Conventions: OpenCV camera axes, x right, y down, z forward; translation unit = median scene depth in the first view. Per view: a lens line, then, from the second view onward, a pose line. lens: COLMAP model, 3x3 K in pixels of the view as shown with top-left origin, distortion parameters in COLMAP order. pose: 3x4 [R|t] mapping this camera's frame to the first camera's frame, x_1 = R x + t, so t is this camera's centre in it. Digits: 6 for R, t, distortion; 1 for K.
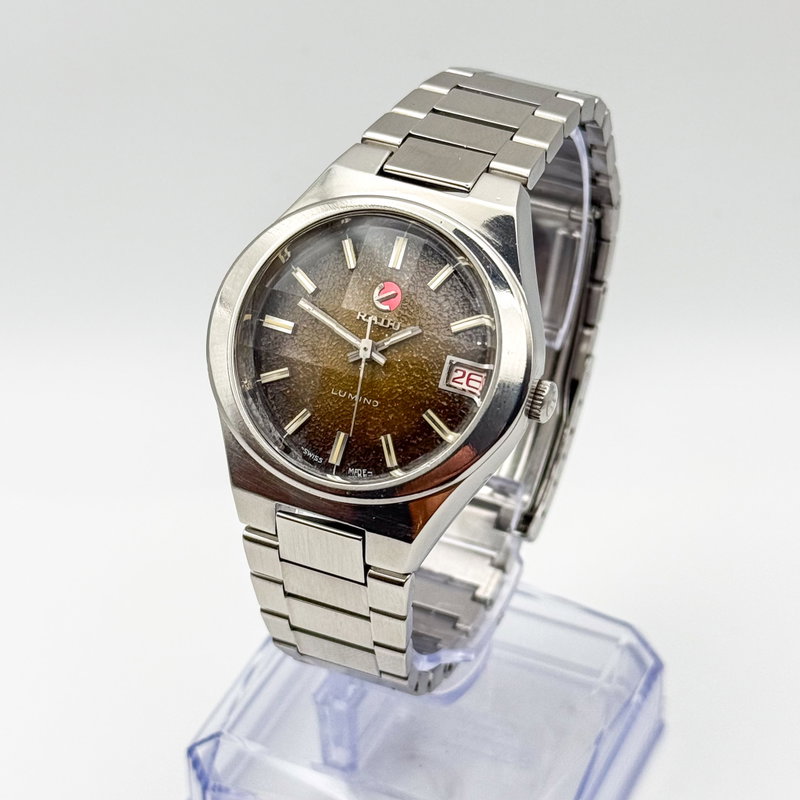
lens RADIAL K [[2124.9, 0, 398.2], [0, 2124.9, 410.6], [0, 0, 1]] dist [0.162501, -0.325282]
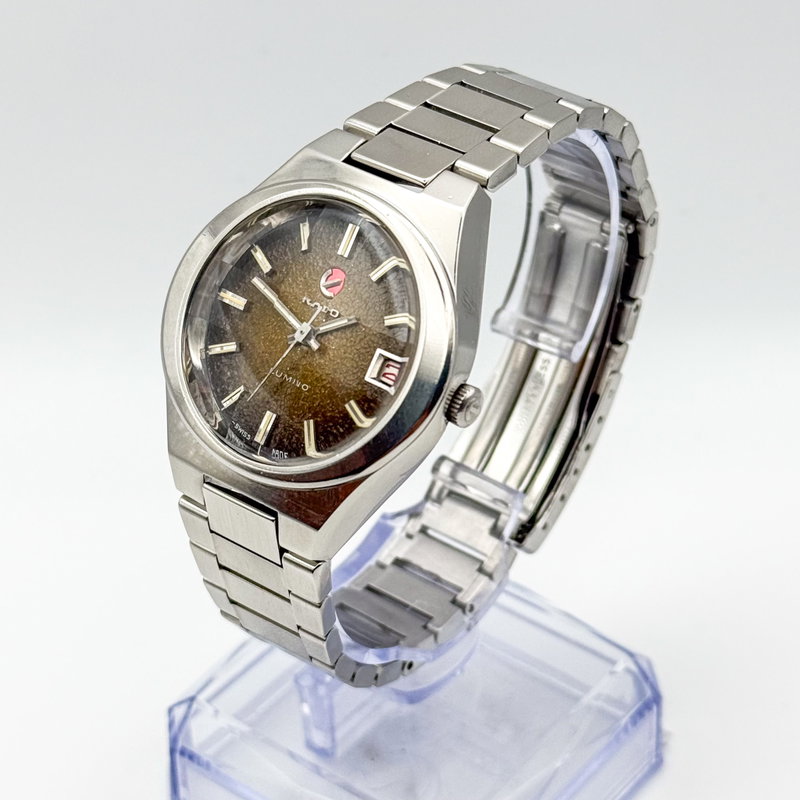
lens RADIAL K [[2124.9, 0, 398.2], [0, 2124.9, 410.6], [0, 0, 1]] dist [0.162501, -0.325282]
pose [[0.969814, 0.121536, -0.211398, 0.235234], [-0.121463, 0.992506, 0.013382, -0.011011], [0.211440, 0.012699, 0.977308, 0.029388]]
